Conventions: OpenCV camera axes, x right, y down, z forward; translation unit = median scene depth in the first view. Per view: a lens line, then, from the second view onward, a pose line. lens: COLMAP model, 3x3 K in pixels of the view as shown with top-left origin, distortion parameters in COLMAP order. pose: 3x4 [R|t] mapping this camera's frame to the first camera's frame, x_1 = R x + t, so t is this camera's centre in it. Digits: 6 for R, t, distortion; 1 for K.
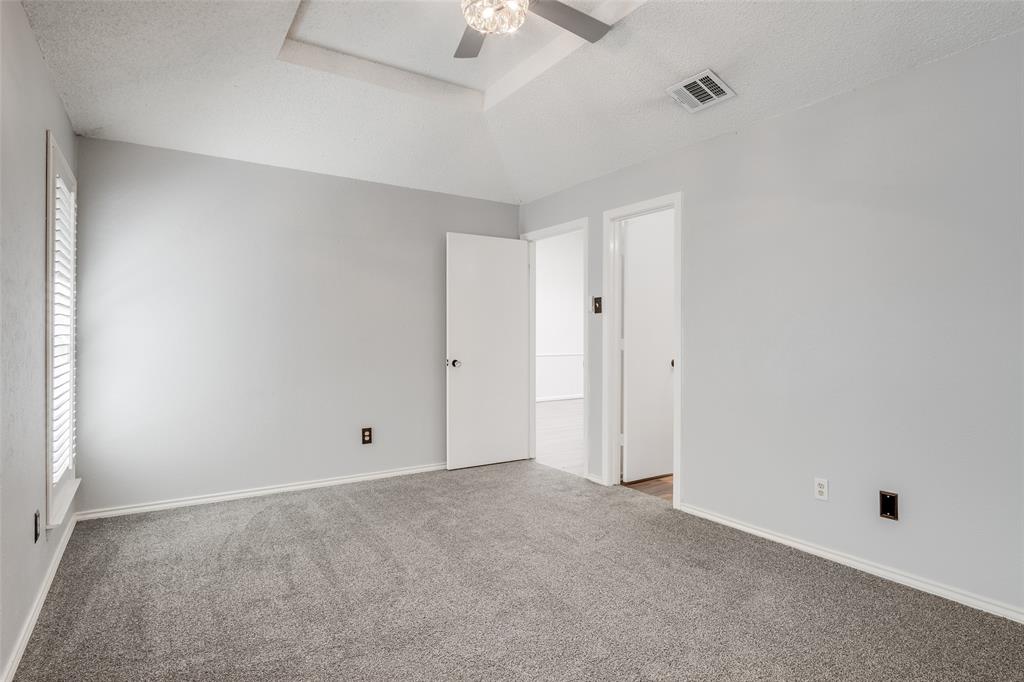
lens RADIAL K [[551.2, 0, 511.6], [0, 551.2, 331.0], [0, 0, 1]] dist [-0.003850, -0.000956]
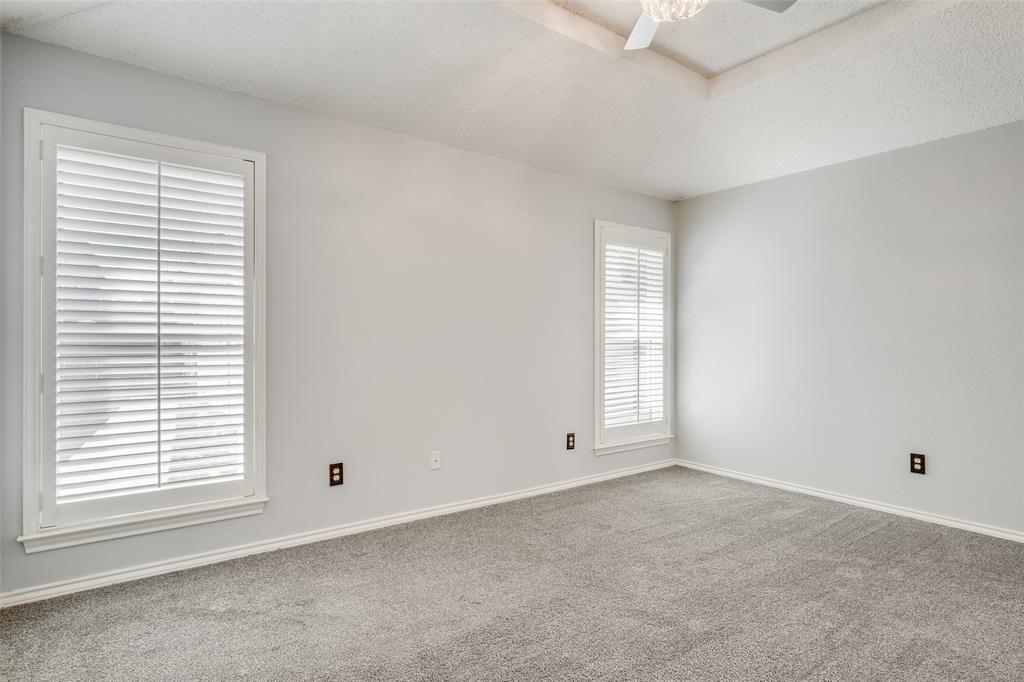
lens RADIAL K [[551.2, 0, 512.0], [0, 551.2, 343.5], [0, 0, 1]] dist [-0.003850, -0.000956]
pose [[0.056840, 0.006684, -0.998361, 0.751687], [0.004618, 0.999965, 0.006957, 0.010297], [0.998373, -0.005006, 0.056807, 0.548327]]
